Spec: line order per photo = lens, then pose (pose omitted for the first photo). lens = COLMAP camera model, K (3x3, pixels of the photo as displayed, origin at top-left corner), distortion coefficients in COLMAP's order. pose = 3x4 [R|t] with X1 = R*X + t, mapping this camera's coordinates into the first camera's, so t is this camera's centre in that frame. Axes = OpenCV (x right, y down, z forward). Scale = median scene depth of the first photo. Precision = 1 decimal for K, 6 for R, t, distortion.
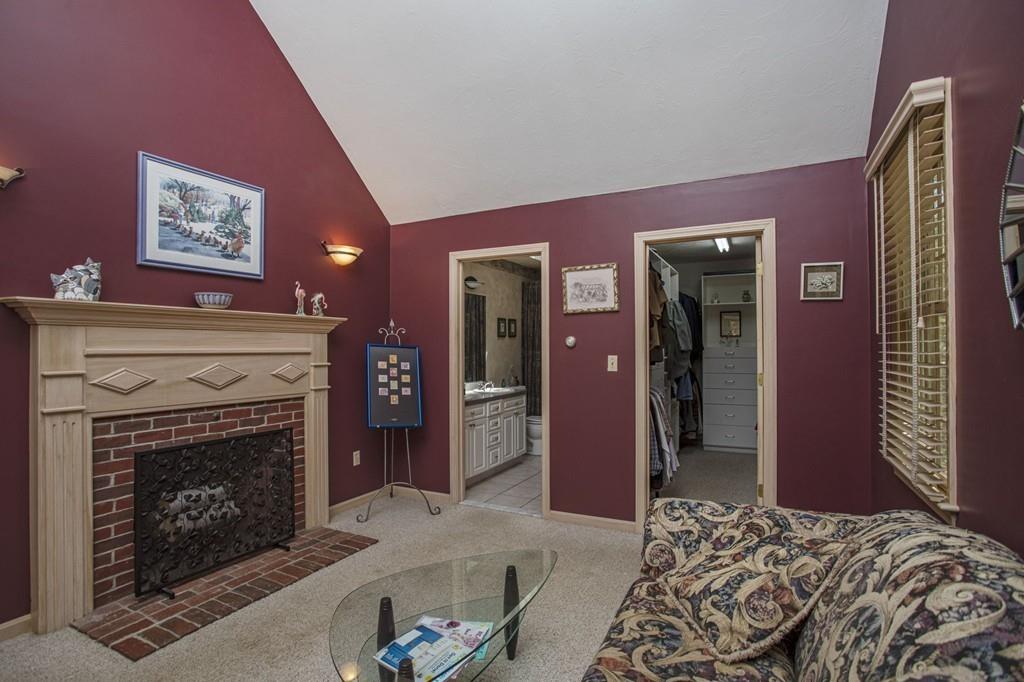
lens RADIAL K [[495.9, 0, 516.4], [0, 495.9, 351.0], [0, 0, 1]] dist [-0.062145, 0.016723]
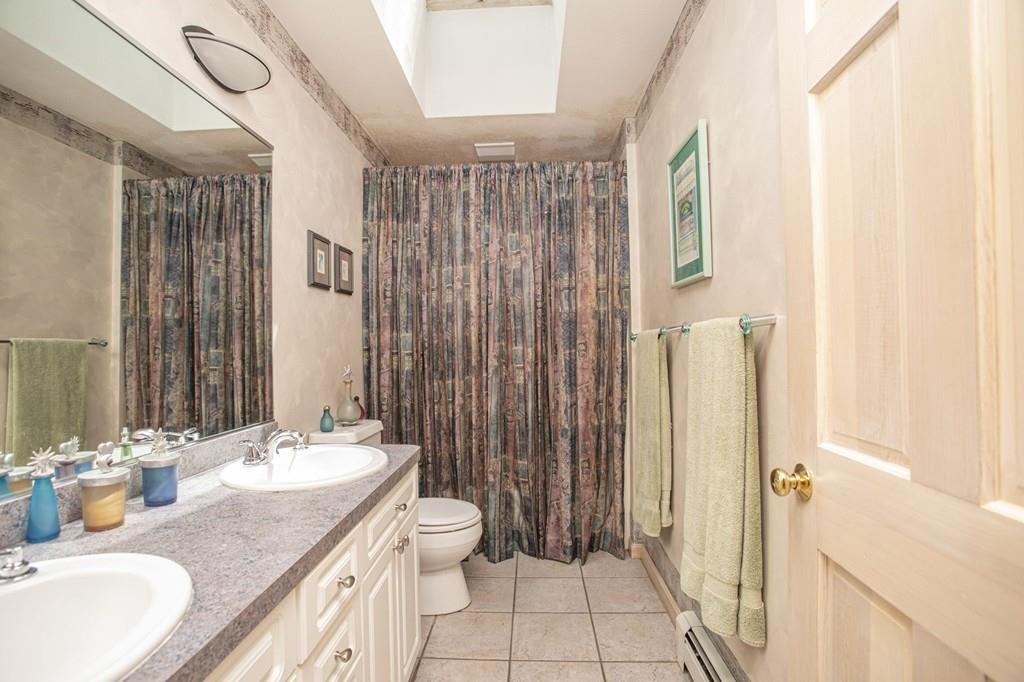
lens RADIAL K [[495.9, 0, 508.7], [0, 495.9, 342.7], [0, 0, 1]] dist [-0.062145, 0.016723]
pose [[0.919191, -0.008326, 0.393724, -0.187894], [0.012407, 0.999892, -0.007822, 0.061990], [-0.393617, 0.012074, 0.919195, 2.702597]]
